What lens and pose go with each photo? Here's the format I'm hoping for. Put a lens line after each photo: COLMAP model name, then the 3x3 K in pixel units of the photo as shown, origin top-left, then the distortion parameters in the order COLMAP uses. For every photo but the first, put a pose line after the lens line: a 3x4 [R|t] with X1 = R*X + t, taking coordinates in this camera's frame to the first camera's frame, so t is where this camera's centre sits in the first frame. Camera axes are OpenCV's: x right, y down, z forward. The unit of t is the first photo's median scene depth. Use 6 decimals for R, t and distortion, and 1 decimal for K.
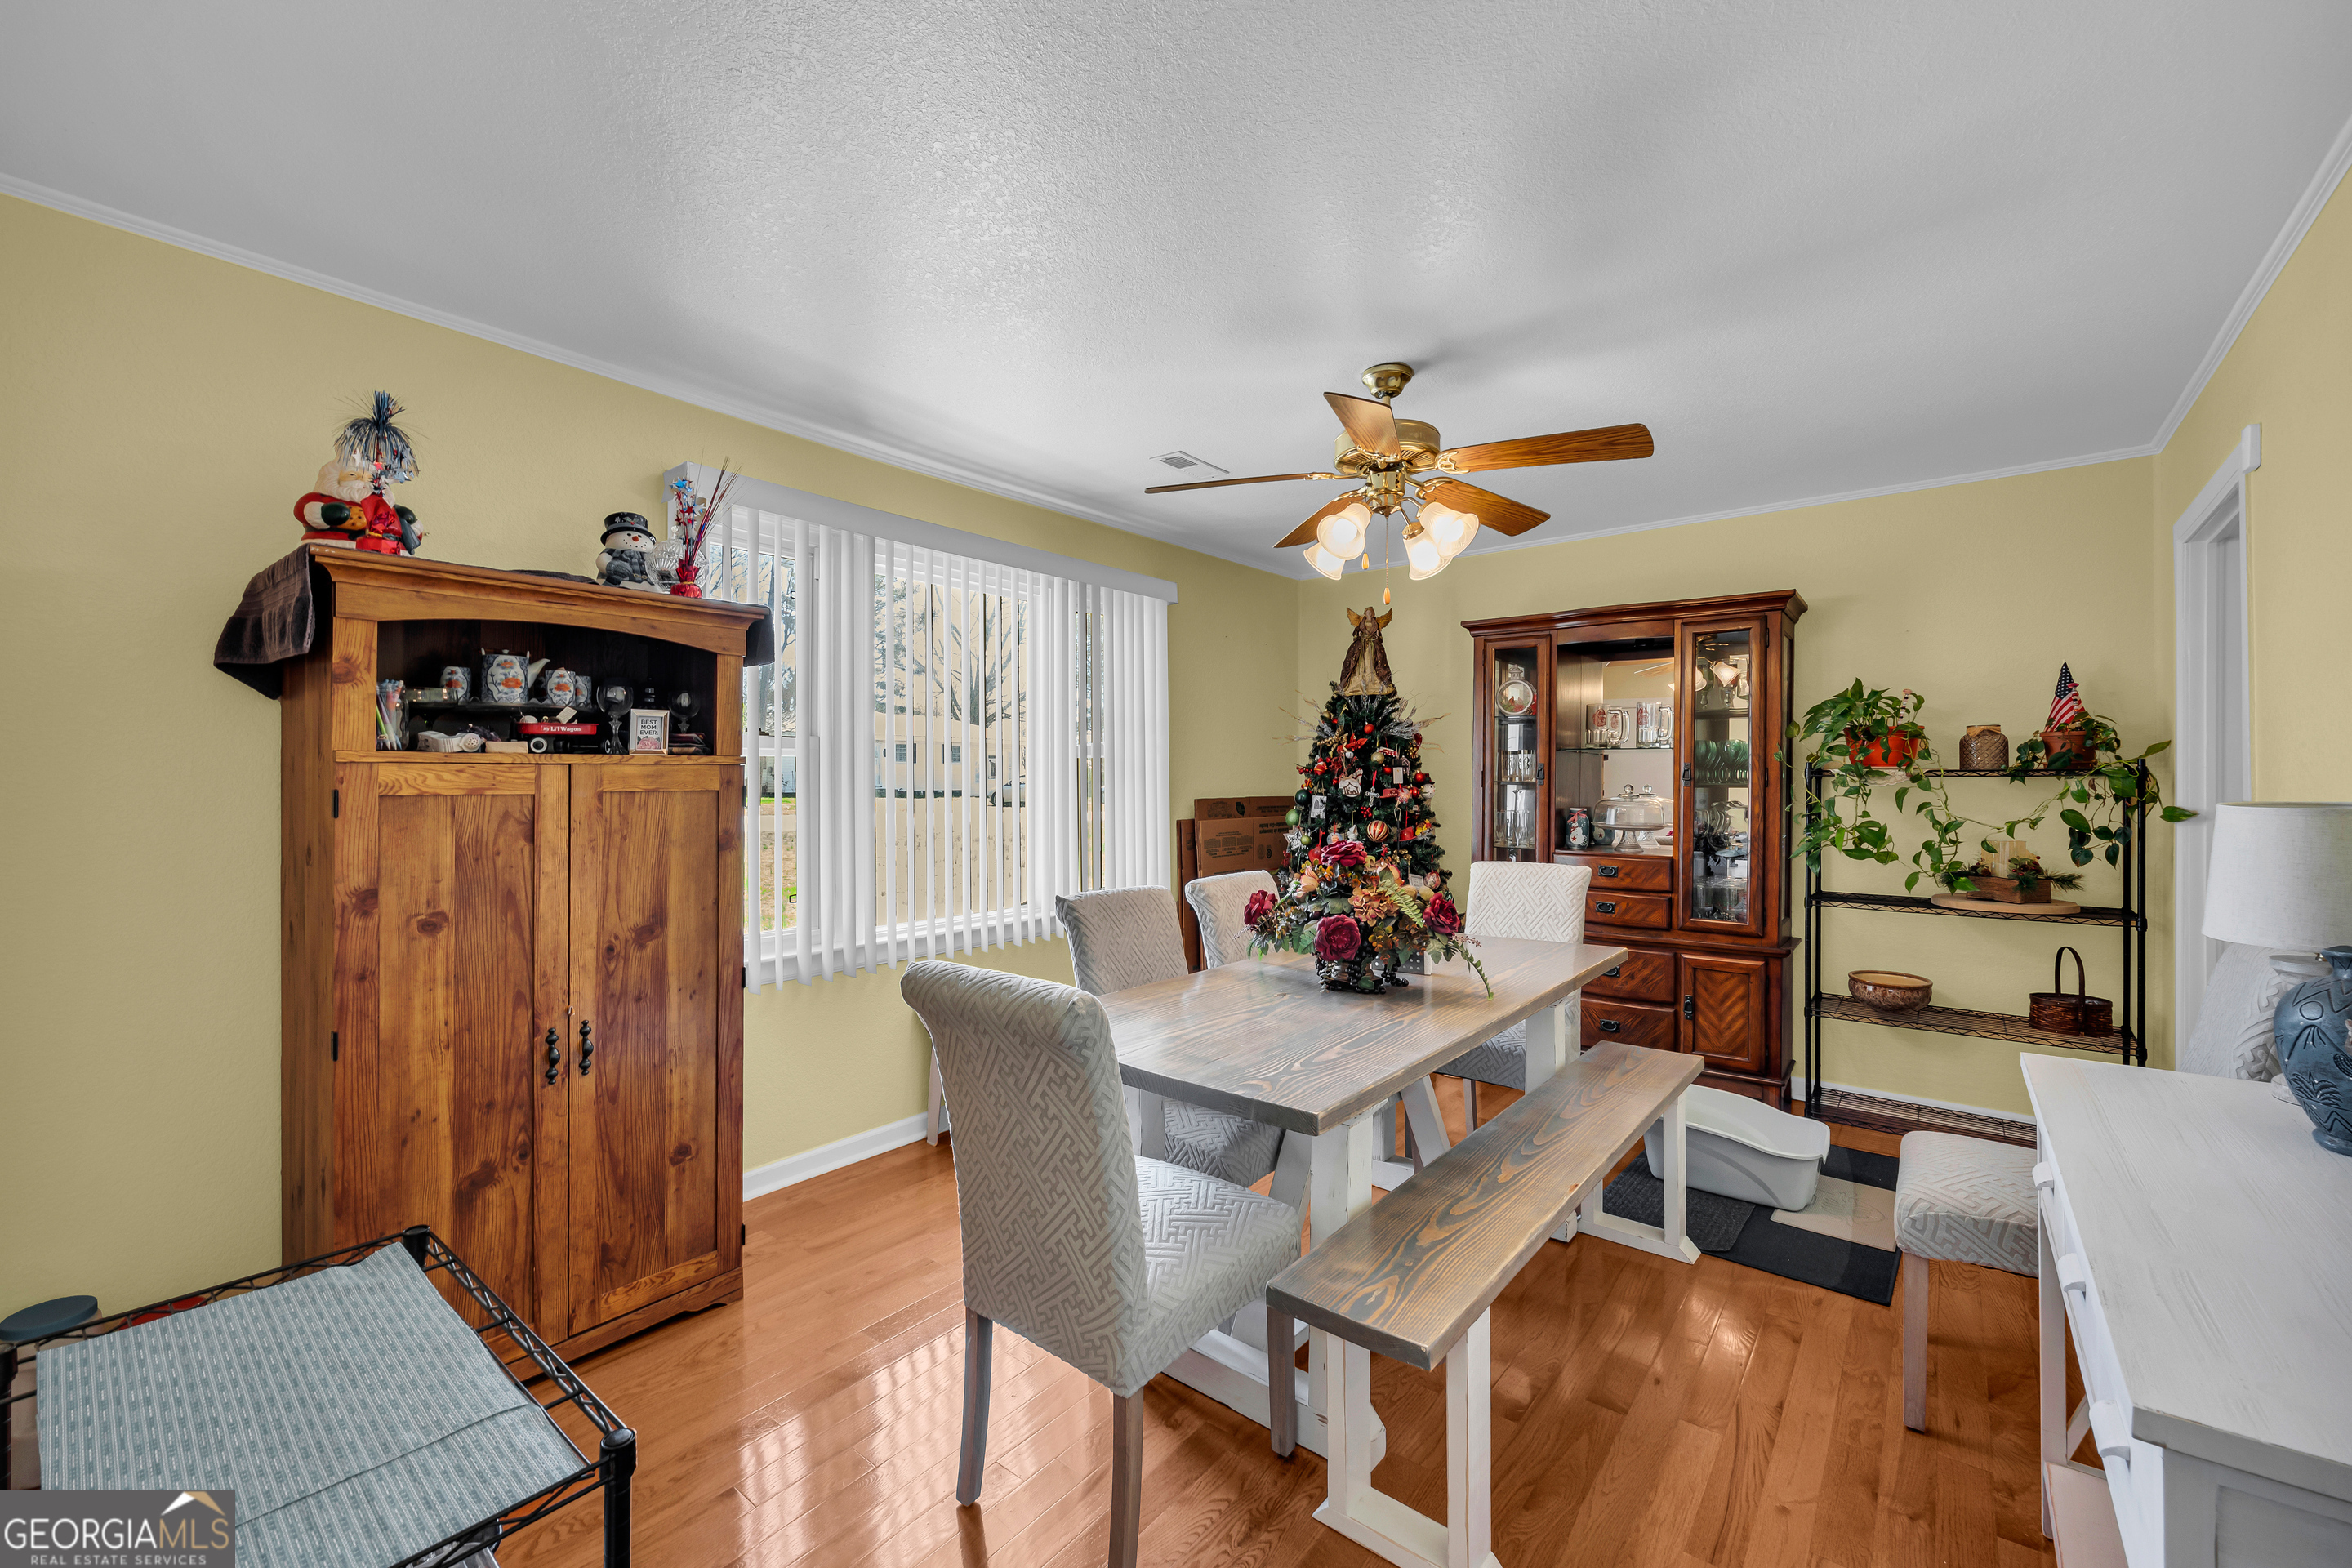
lens RADIAL K [[984.9, 0, 1180.9], [0, 984.9, 789.0], [0, 0, 1]] dist [-0.000301, 0.000859]
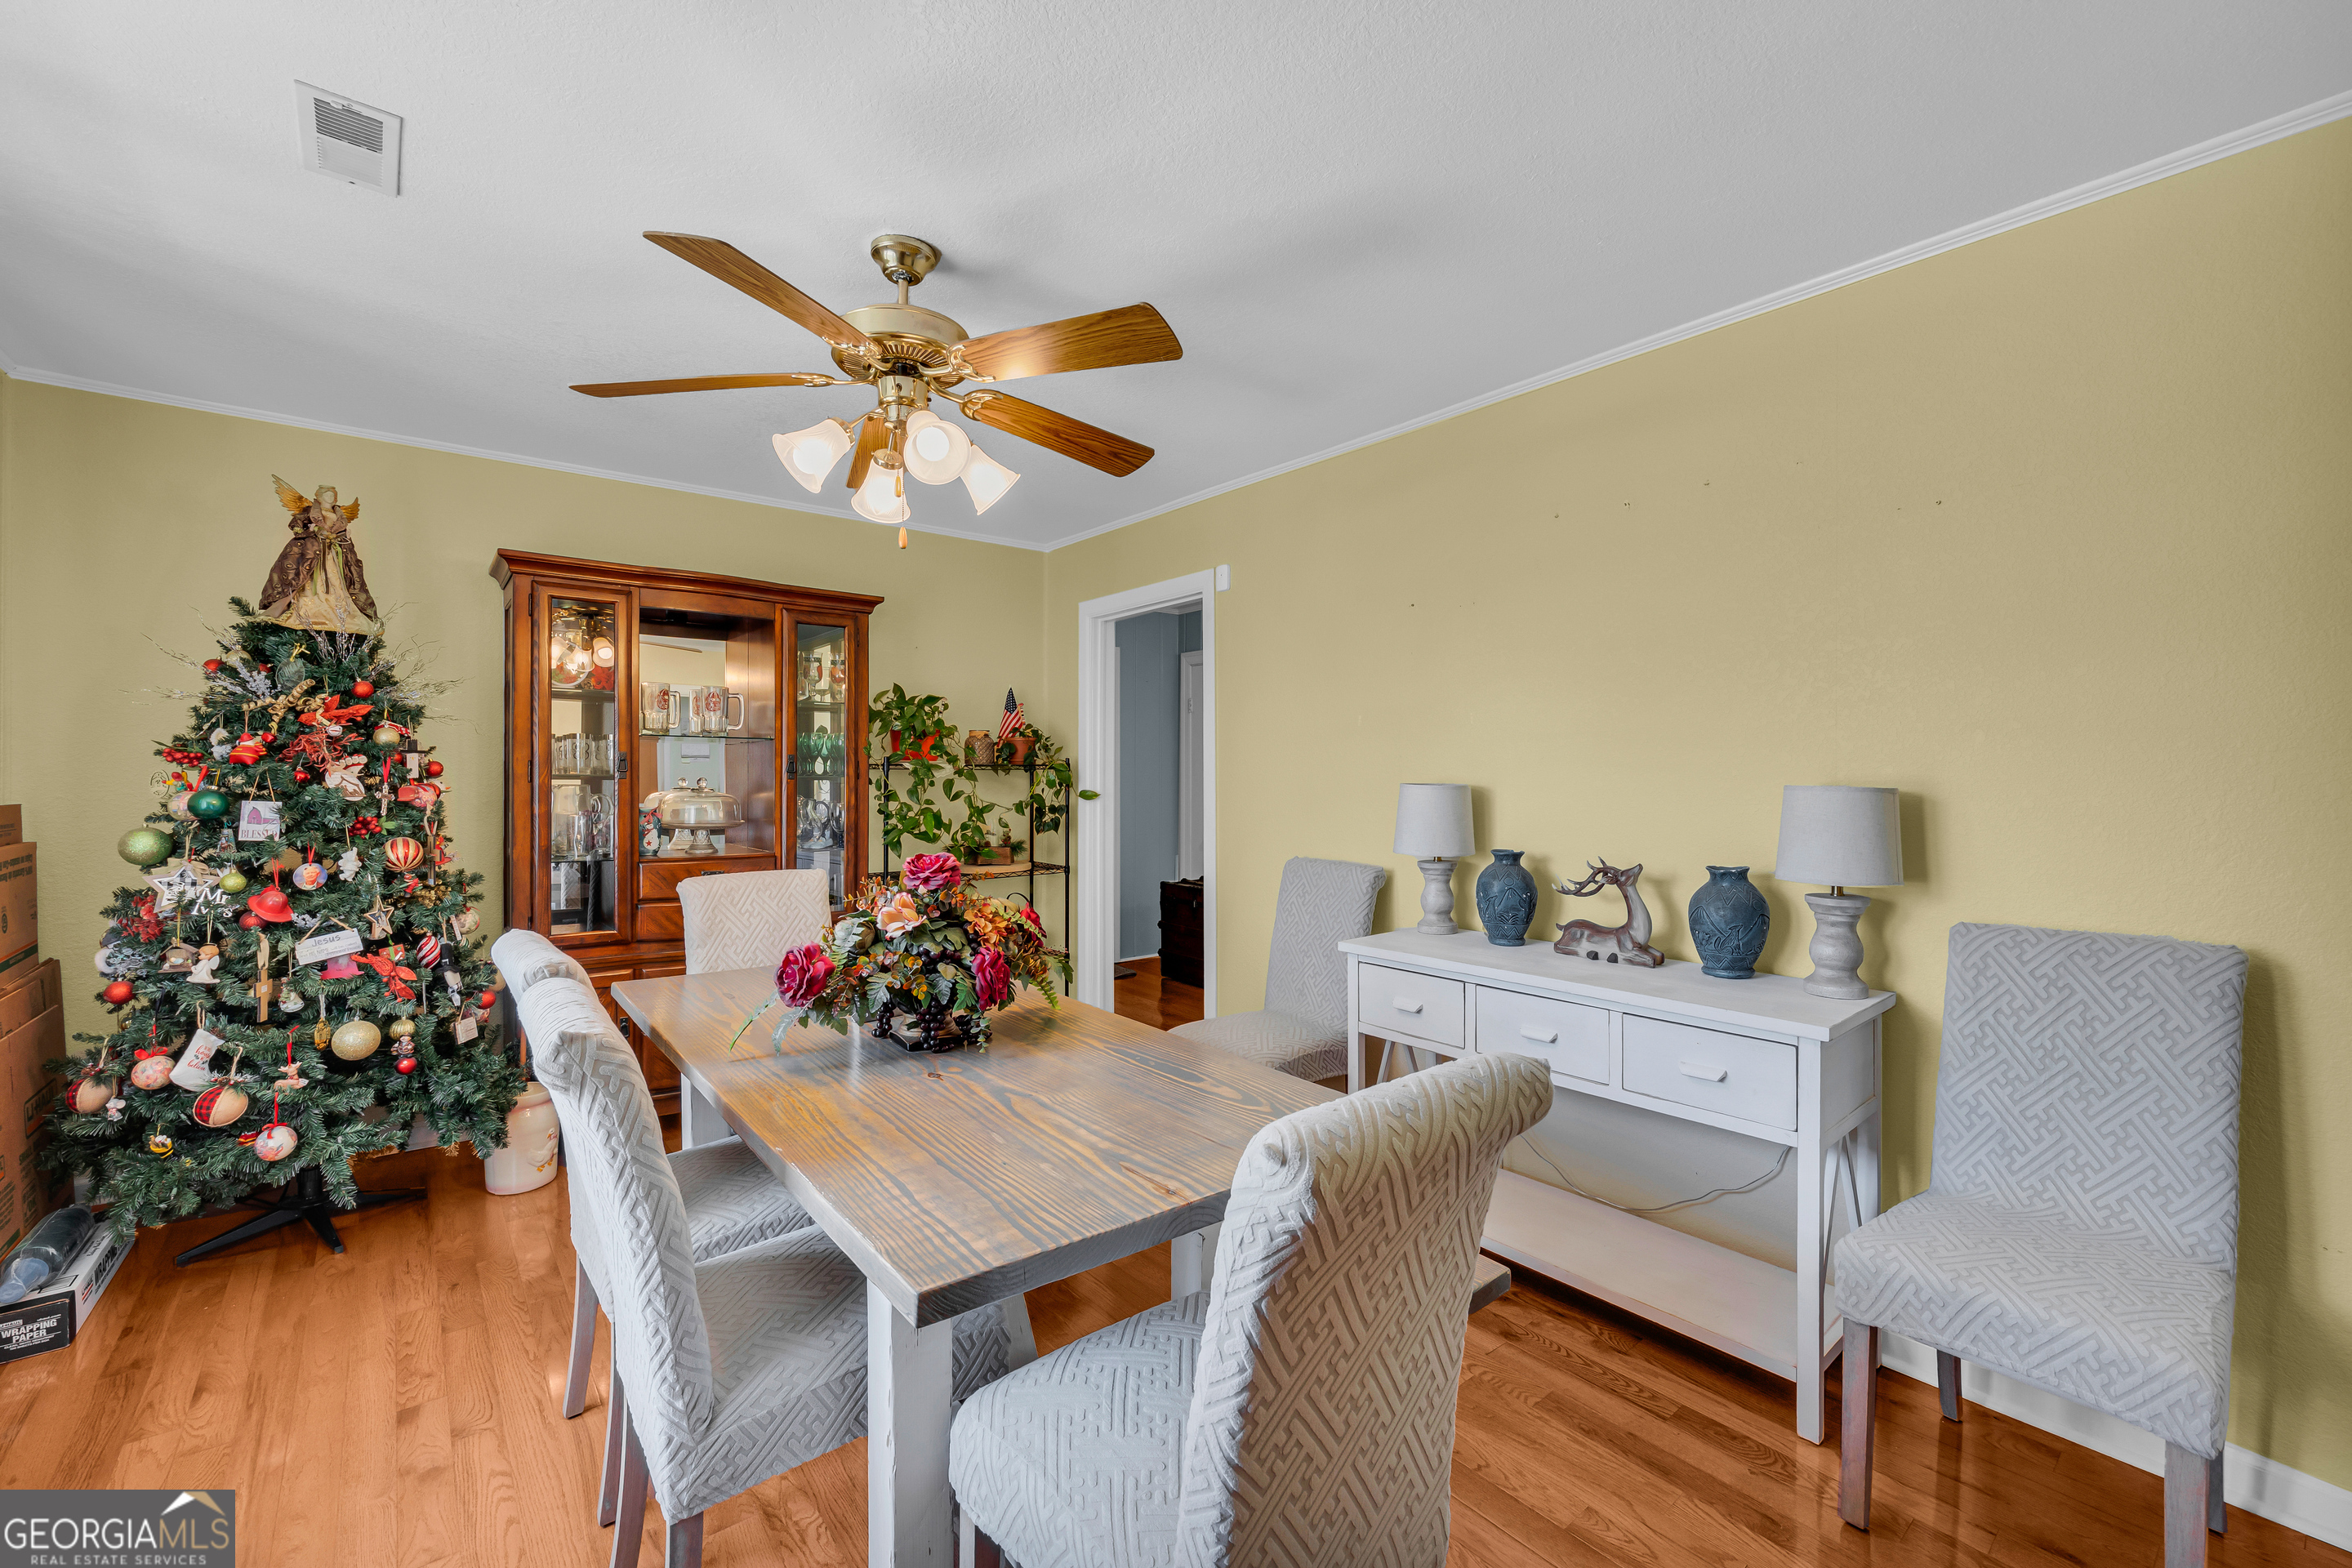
lens RADIAL K [[984.9, 0, 1180.9], [0, 984.9, 789.0], [0, 0, 1]] dist [-0.000301, 0.000859]
pose [[0.193065, -0.015375, 0.981065, -0.318797], [0.010244, 0.999854, 0.013654, -0.002306], [-0.981132, 0.007414, 0.193195, 0.398059]]
